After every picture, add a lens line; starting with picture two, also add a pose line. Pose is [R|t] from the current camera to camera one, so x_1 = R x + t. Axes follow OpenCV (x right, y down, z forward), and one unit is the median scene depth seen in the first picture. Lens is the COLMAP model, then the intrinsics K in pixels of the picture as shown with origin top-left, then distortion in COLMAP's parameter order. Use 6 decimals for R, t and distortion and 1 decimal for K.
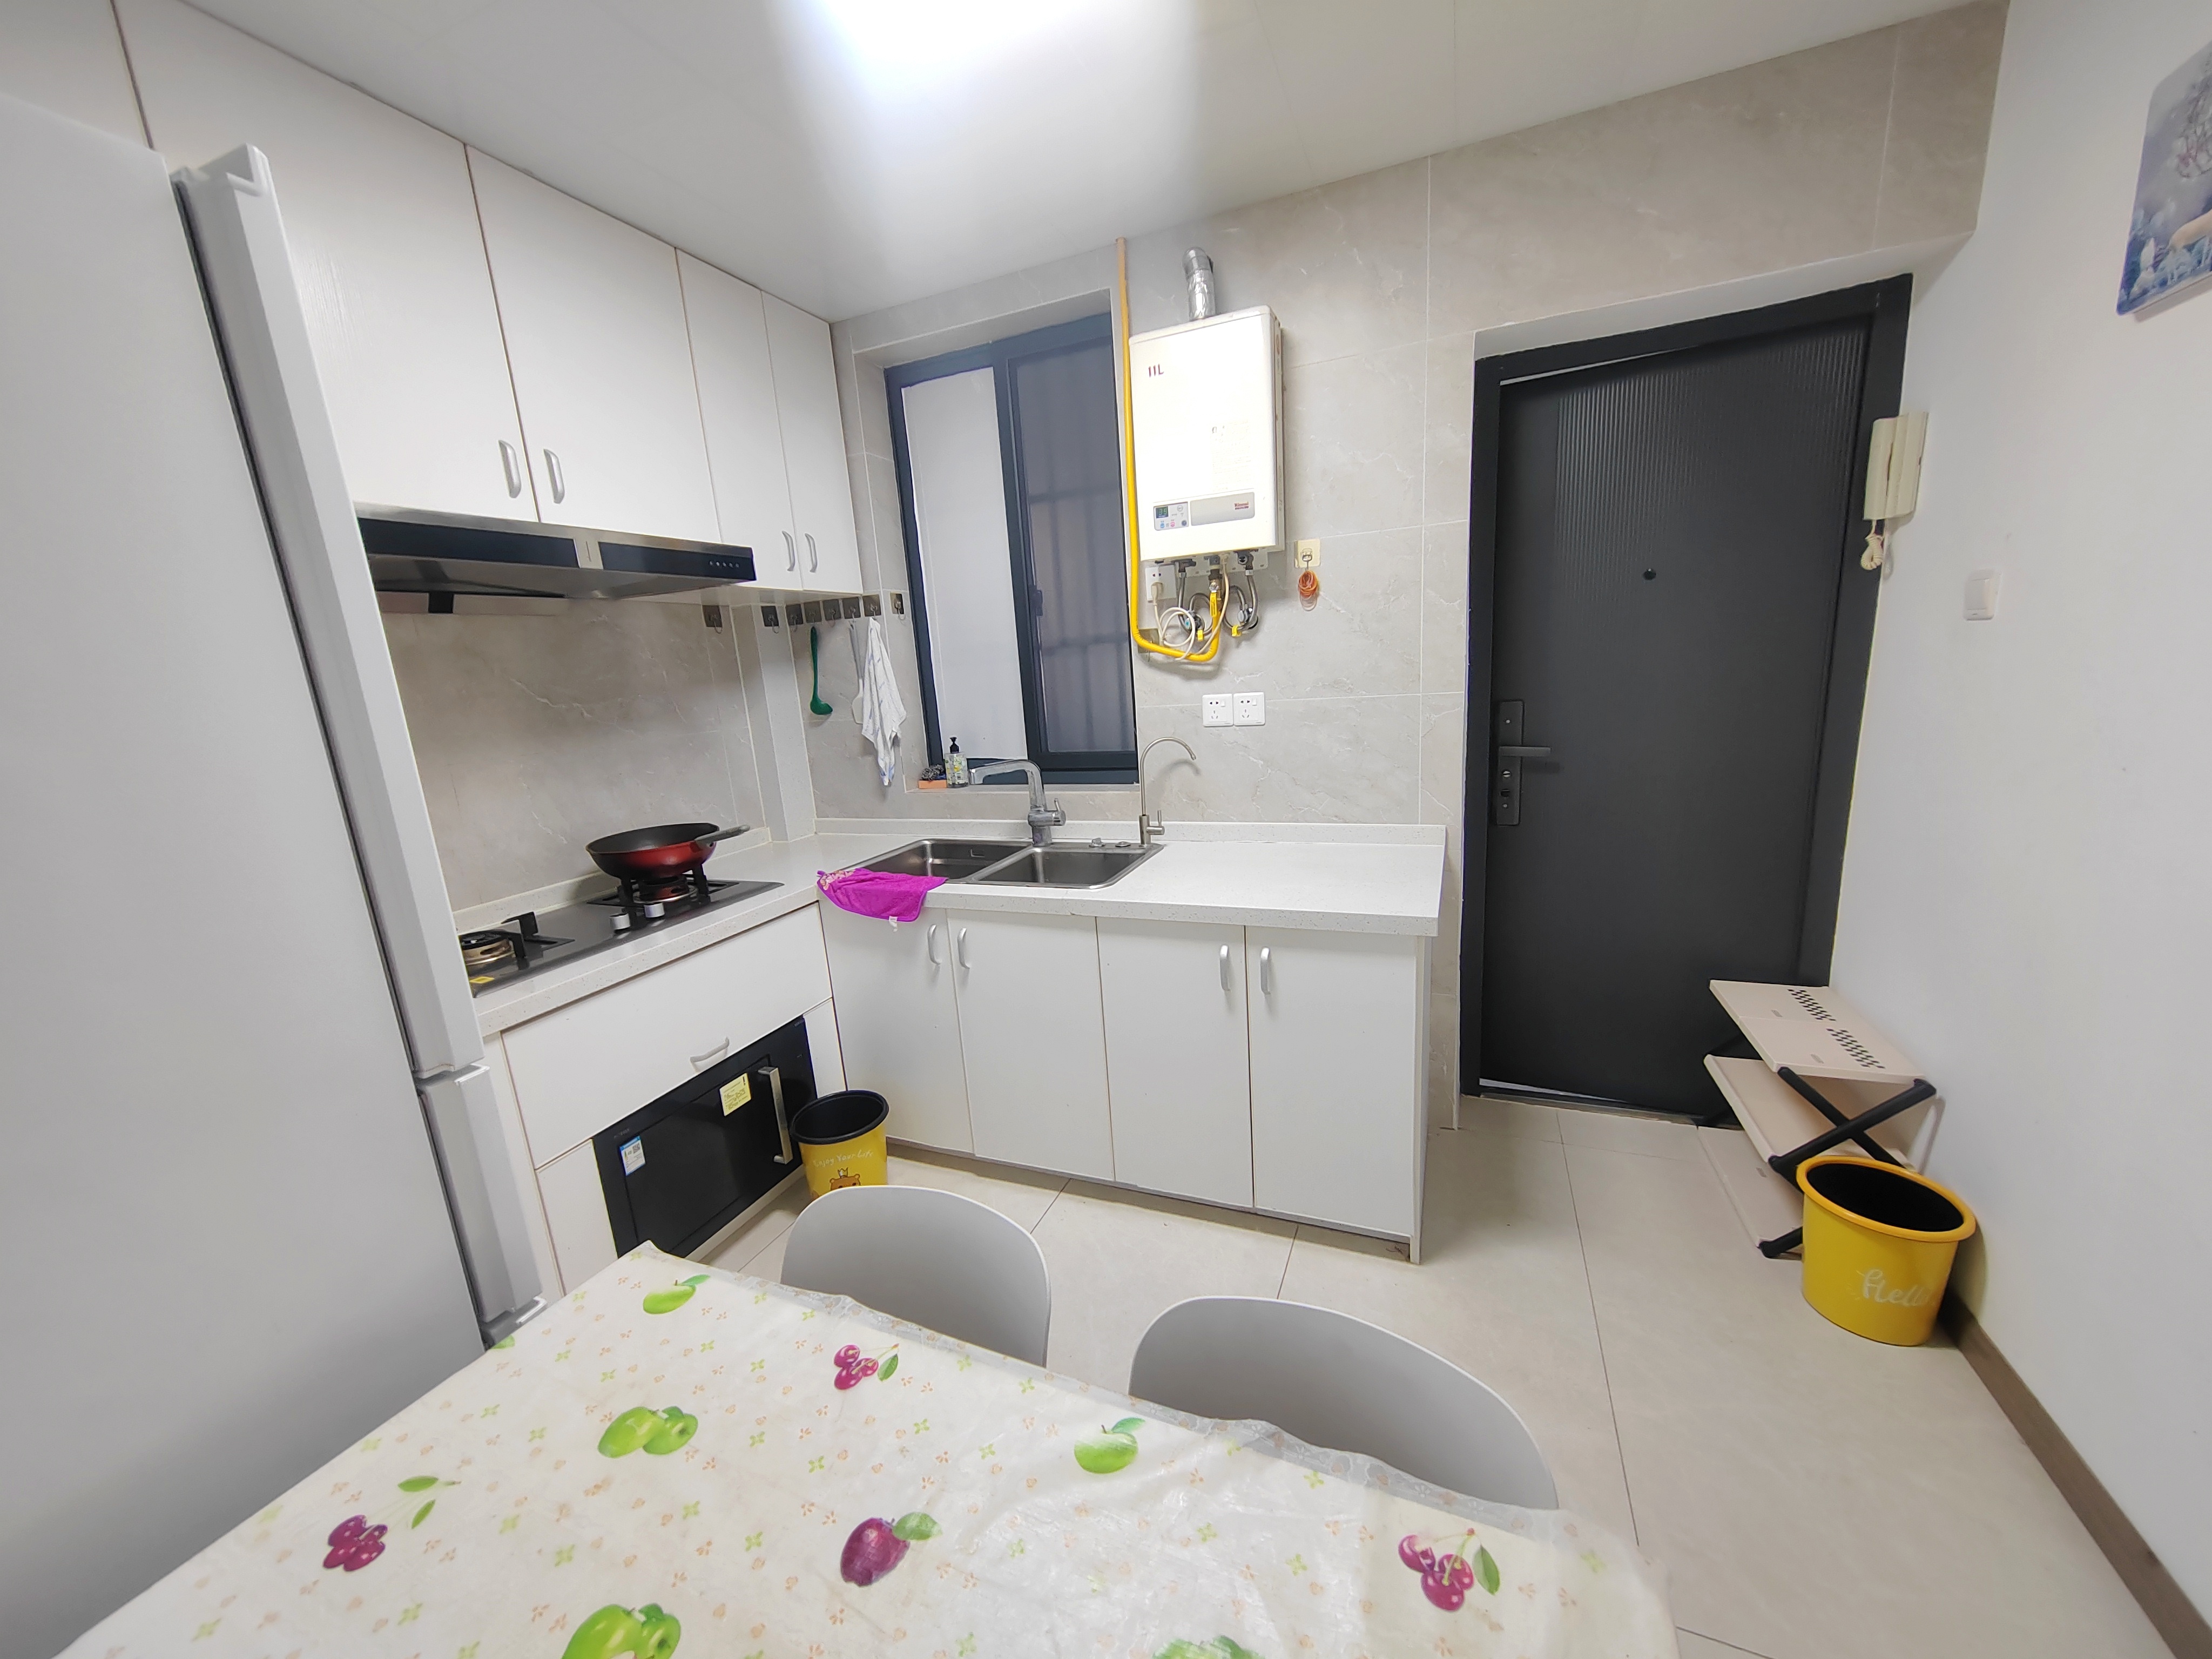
lens RADIAL K [[844.1, 0, 1106.1], [0, 844.1, 847.9], [0, 0, 1]] dist [0.011843, -0.000555]
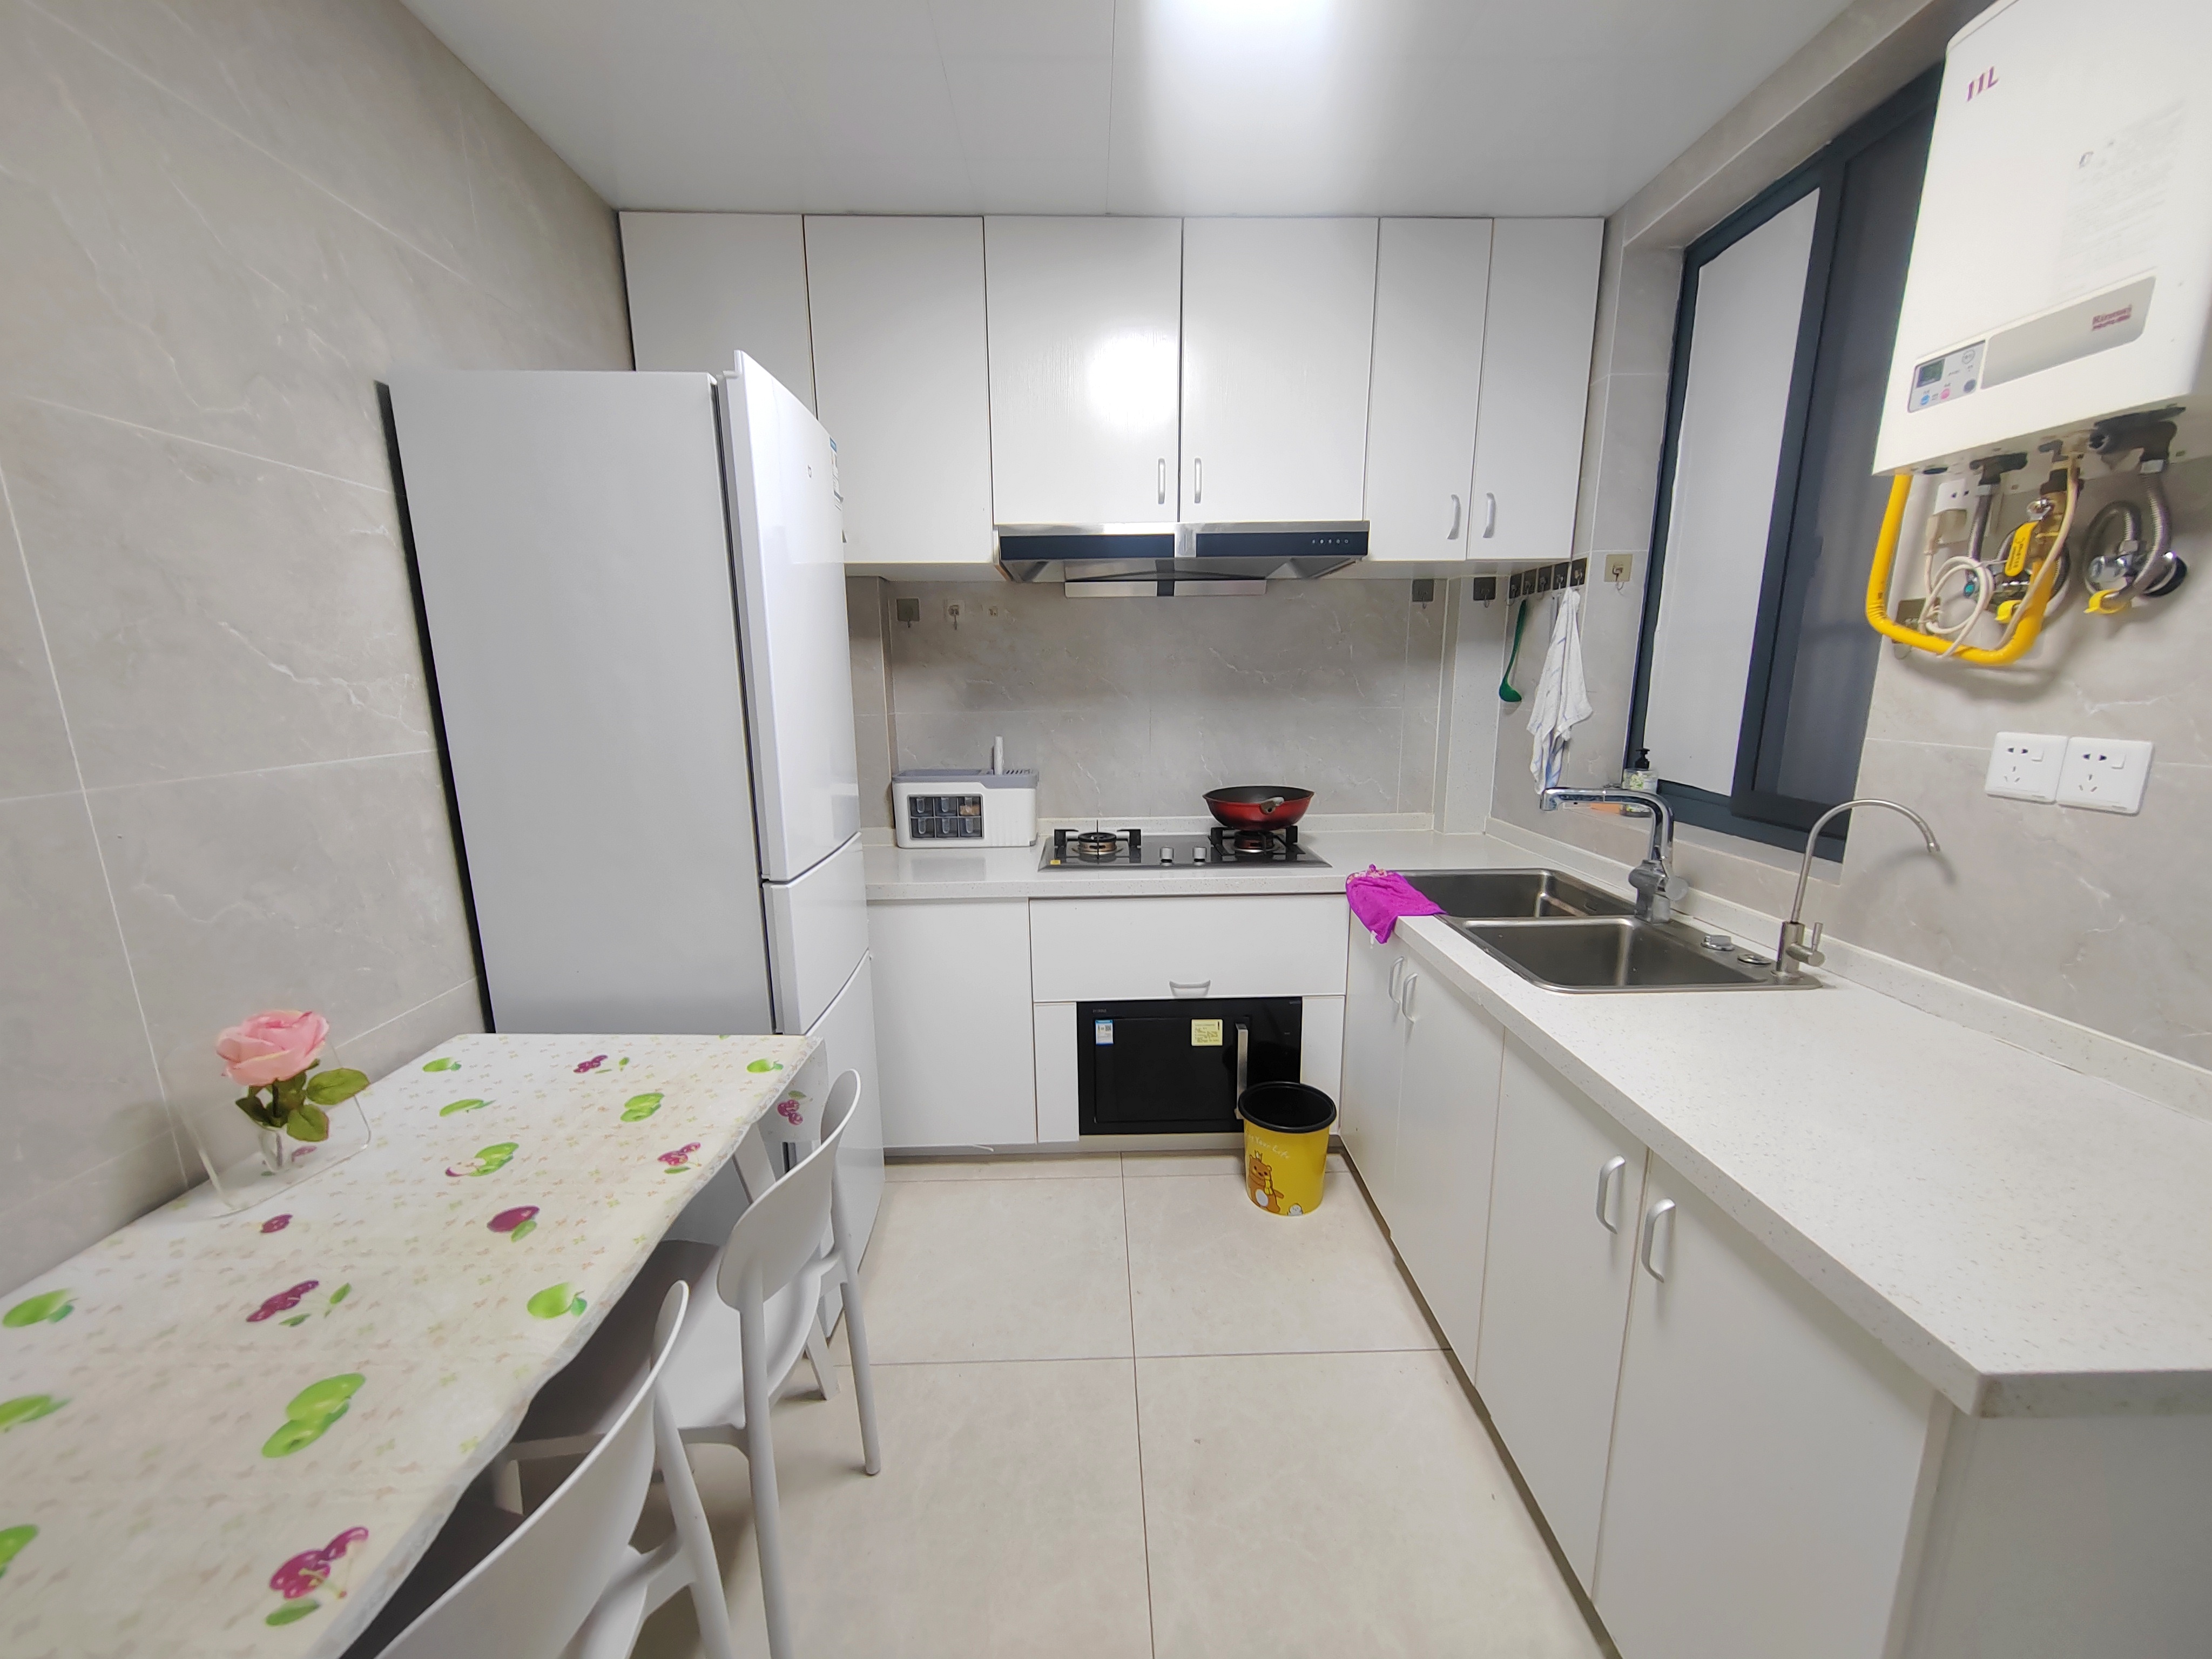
lens RADIAL K [[844.1, 0, 1106.1], [0, 844.1, 847.9], [0, 0, 1]] dist [0.011843, -0.000555]
pose [[0.401032, 0.249094, -0.881547, 0.377672], [-0.217288, 0.960723, 0.172618, -0.091410], [0.889921, 0.122325, 0.439406, 0.332878]]
